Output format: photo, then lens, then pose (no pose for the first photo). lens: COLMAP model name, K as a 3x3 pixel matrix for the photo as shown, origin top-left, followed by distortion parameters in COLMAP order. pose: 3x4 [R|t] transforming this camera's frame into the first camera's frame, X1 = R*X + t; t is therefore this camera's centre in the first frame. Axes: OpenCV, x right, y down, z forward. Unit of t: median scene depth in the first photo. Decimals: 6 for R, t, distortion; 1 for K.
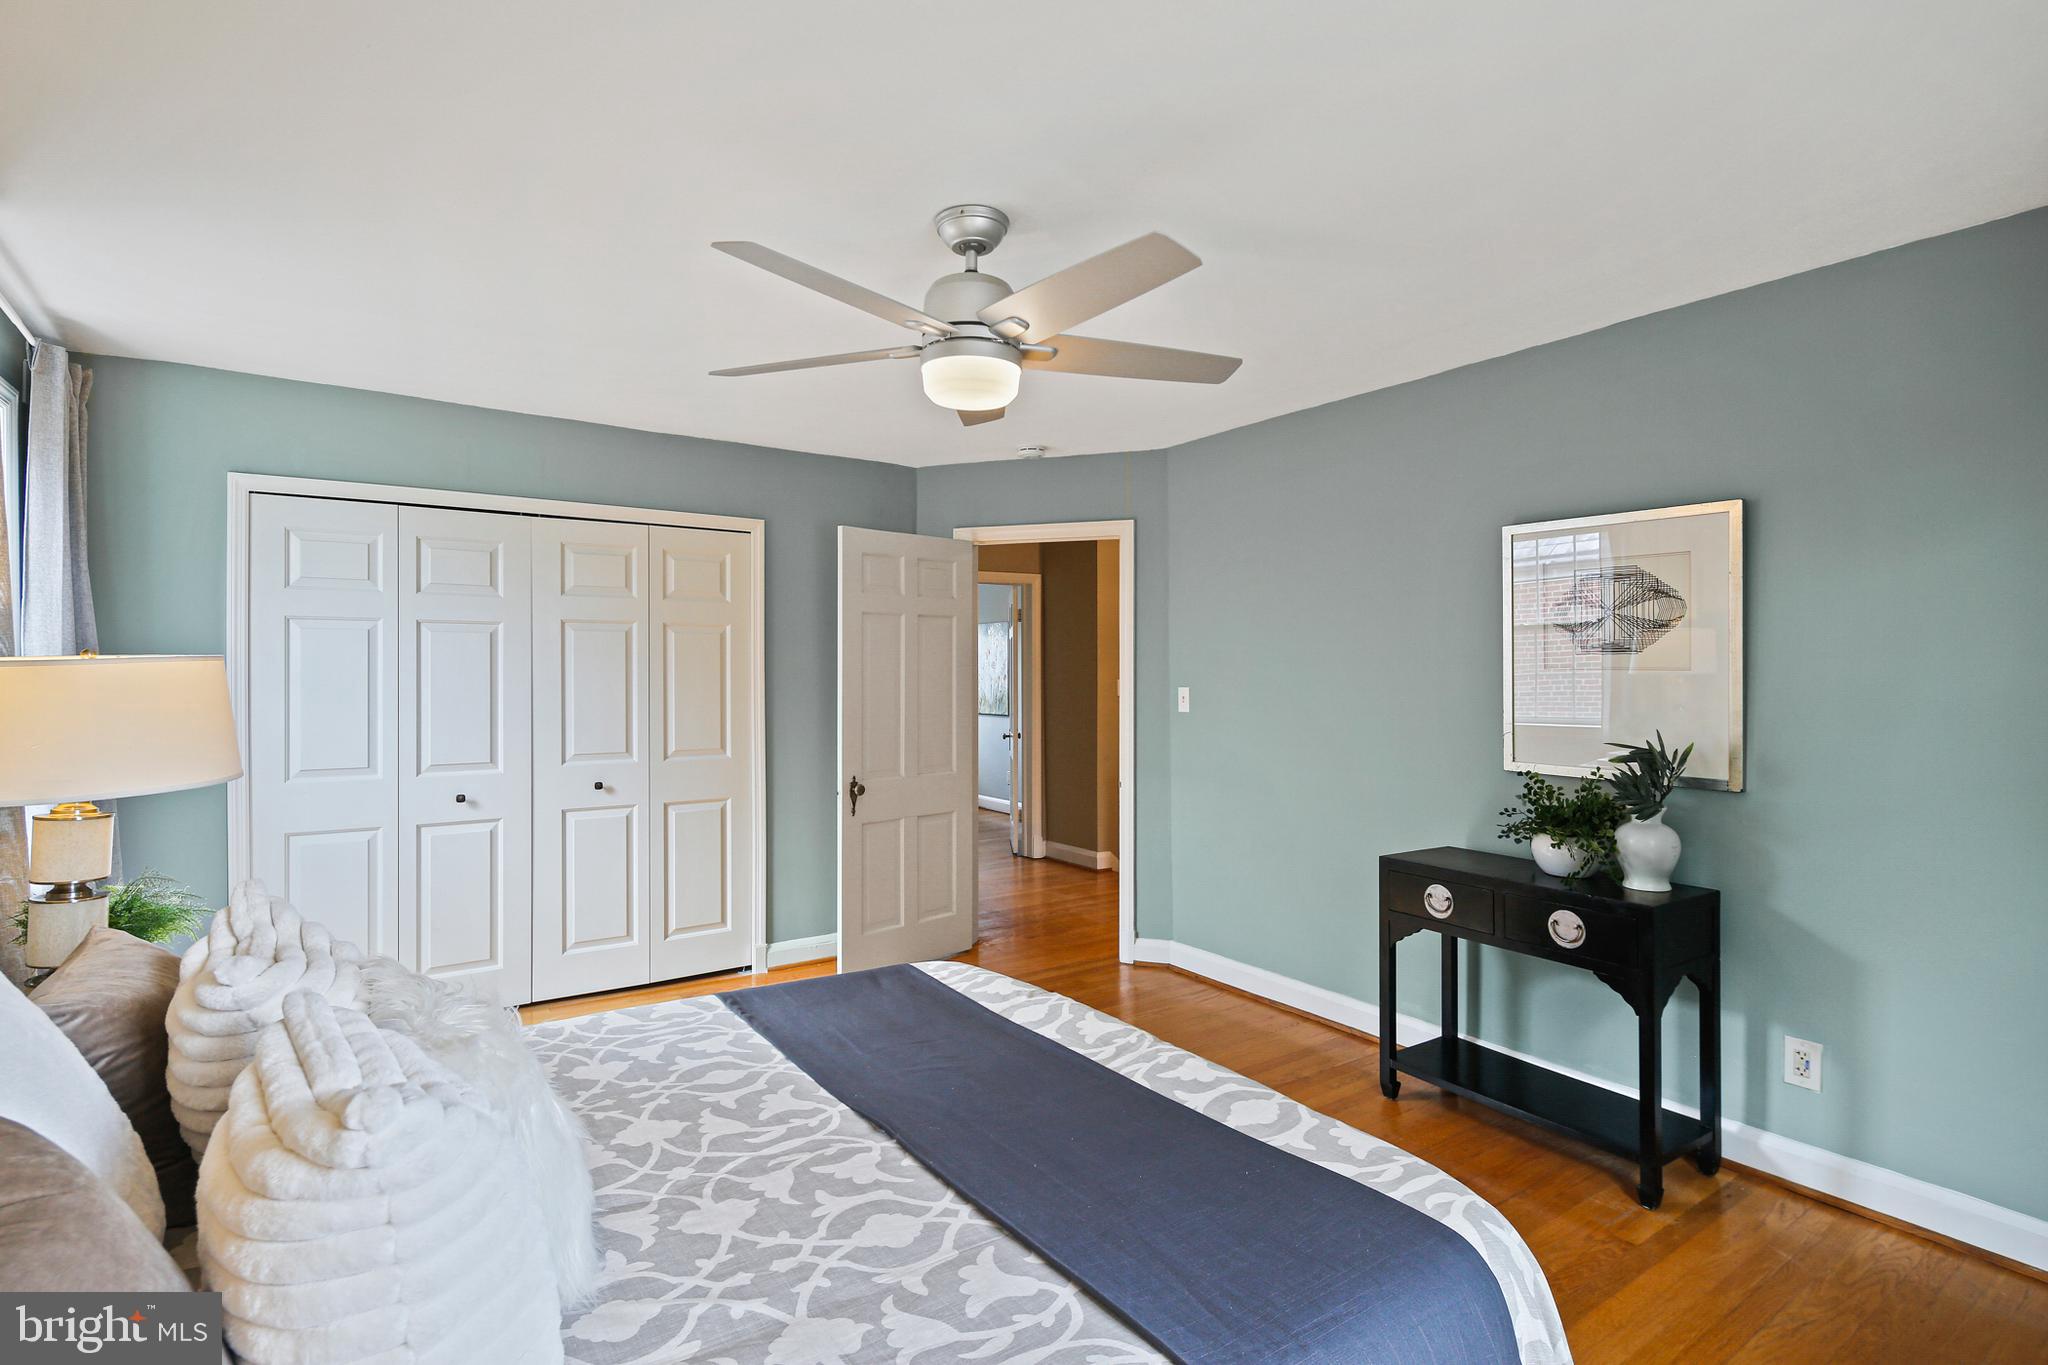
lens RADIAL K [[1004.9, 0, 1021.0], [0, 1004.9, 668.5], [0, 0, 1]] dist [0.003705, -0.000288]
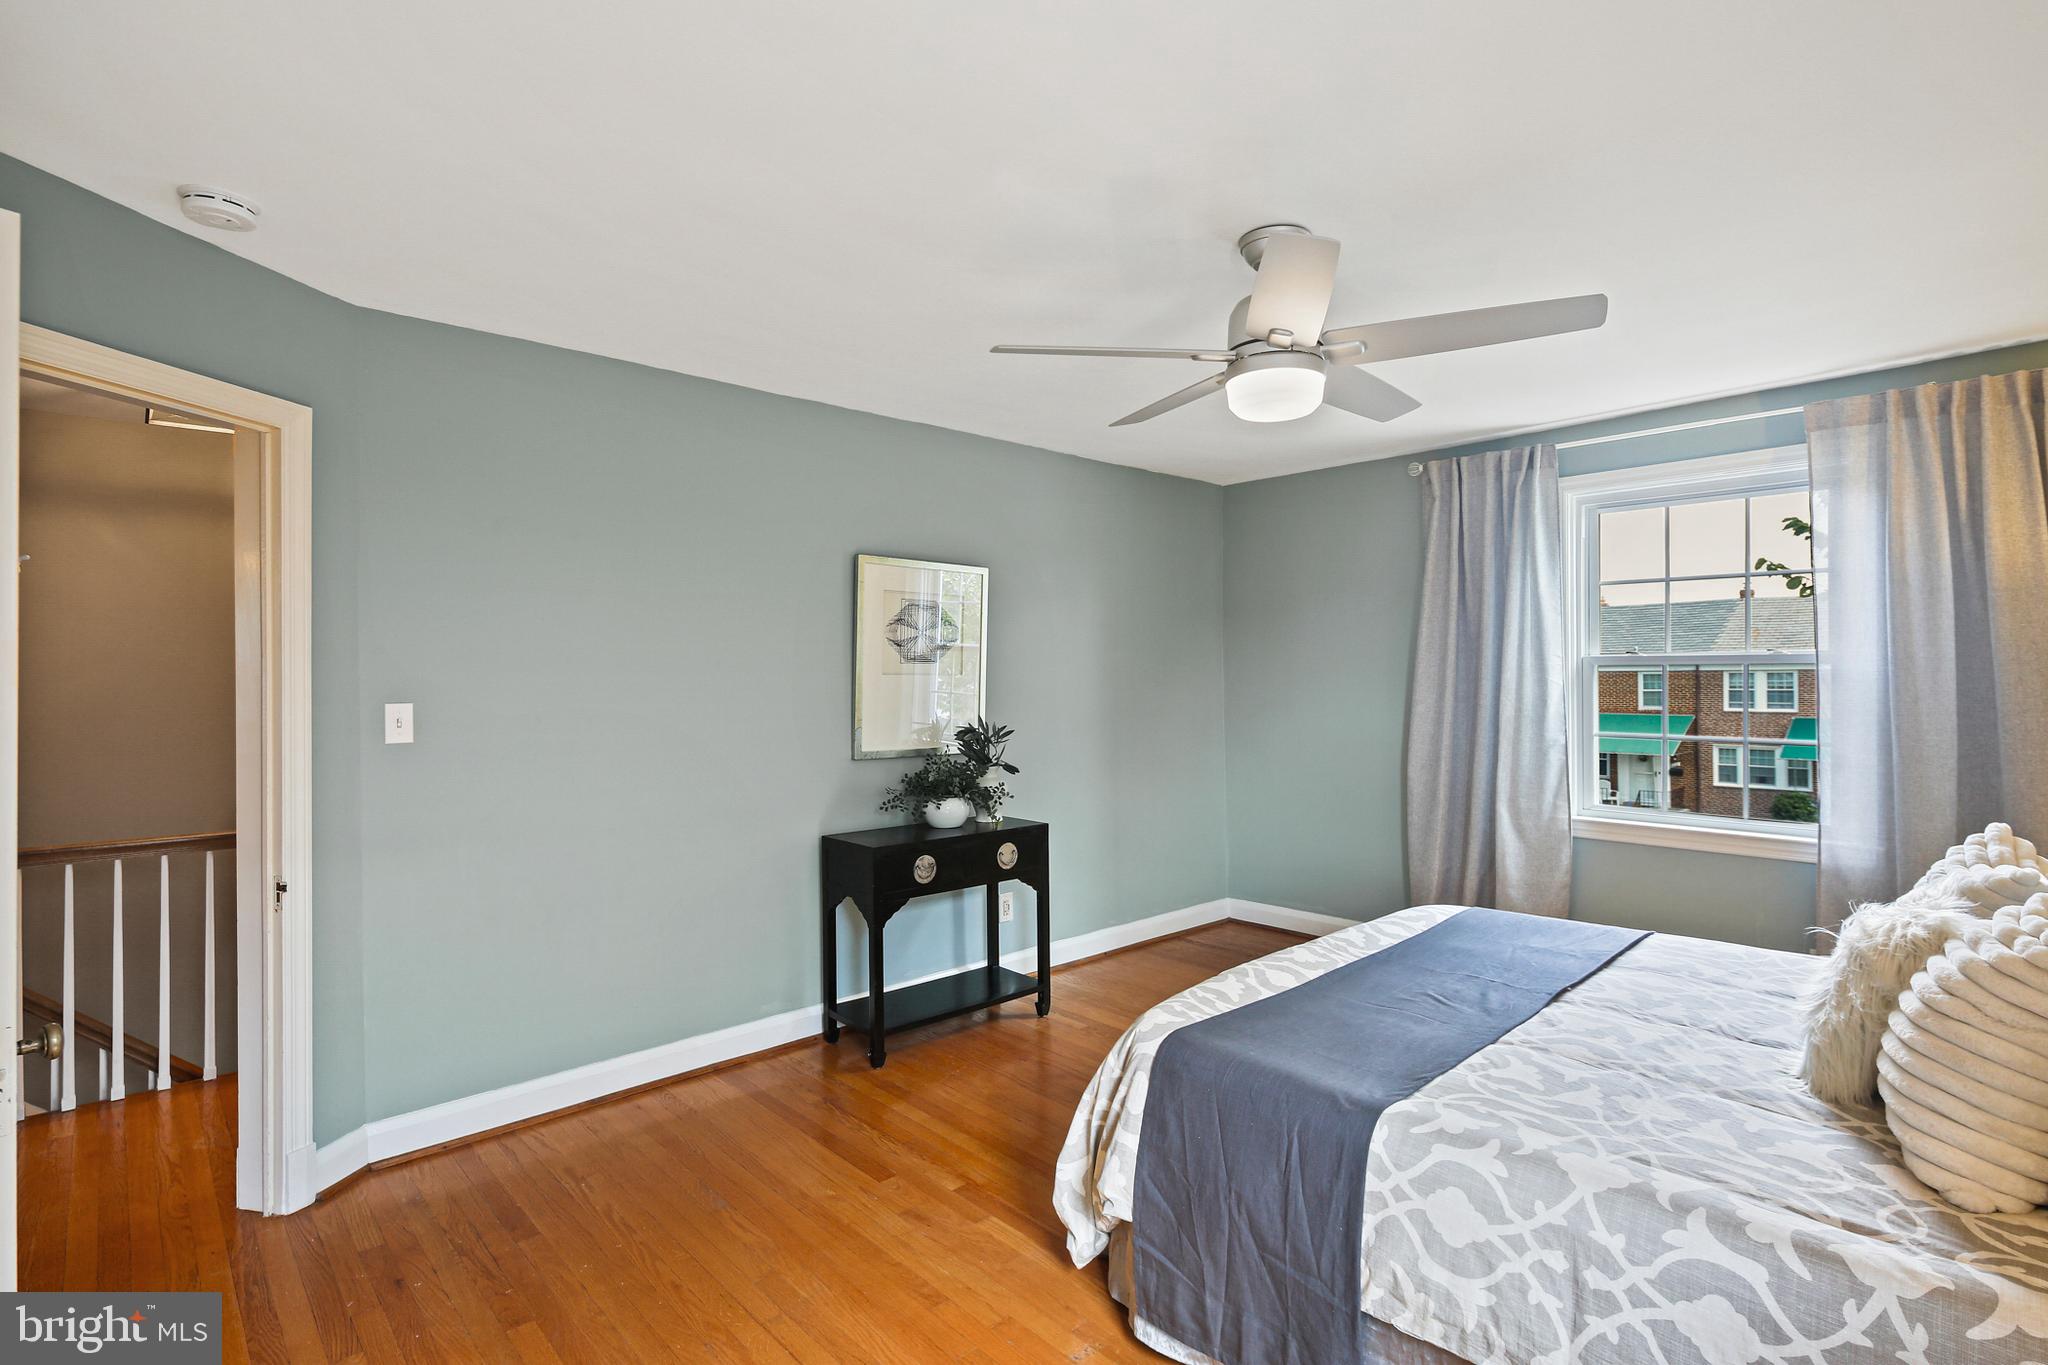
lens RADIAL K [[1004.9, 0, 1021.0], [0, 1004.9, 668.5], [0, 0, 1]] dist [0.003705, -0.000288]
pose [[-0.150068, 0.009081, 0.988634, -0.810110], [0.002512, 0.999958, -0.008804, 0.005098], [-0.988673, 0.001162, -0.150084, 1.113938]]
